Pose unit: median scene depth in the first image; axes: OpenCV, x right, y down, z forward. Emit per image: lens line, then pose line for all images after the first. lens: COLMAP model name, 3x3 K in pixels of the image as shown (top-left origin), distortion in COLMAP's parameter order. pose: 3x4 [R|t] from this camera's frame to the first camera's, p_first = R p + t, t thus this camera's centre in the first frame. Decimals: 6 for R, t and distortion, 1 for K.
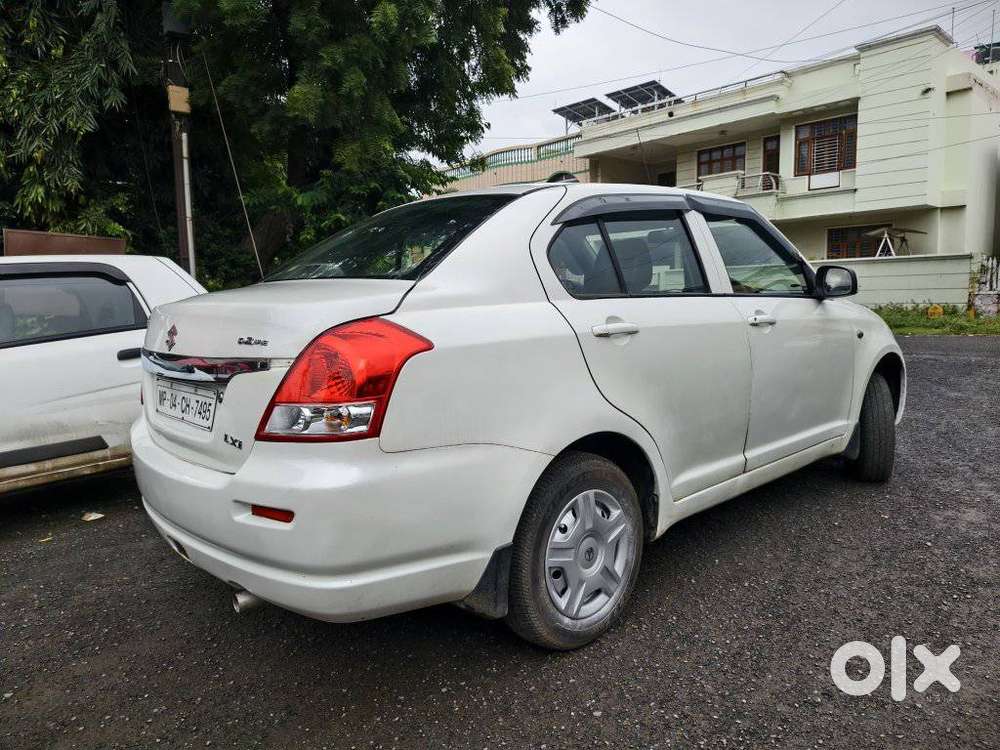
lens RADIAL K [[689.2, 0, 496.5], [0, 689.2, 375.2], [0, 0, 1]] dist [0.031793, -0.029473]
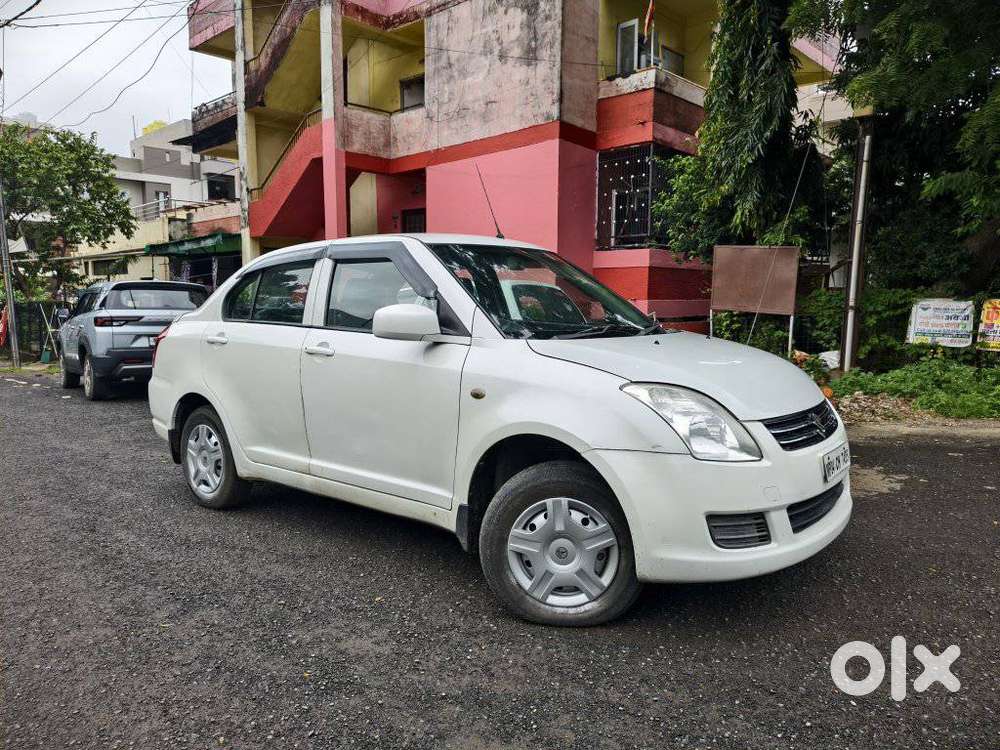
lens RADIAL K [[684.7, 0, 499.7], [0, 684.7, 371.8], [0, 0, 1]] dist [0.031871, -0.032899]
pose [[0.152049, 0.133029, -0.979380, 0.209813], [-0.116934, 0.986363, 0.115824, -0.028799], [0.981431, 0.096912, 0.165531, 0.149653]]
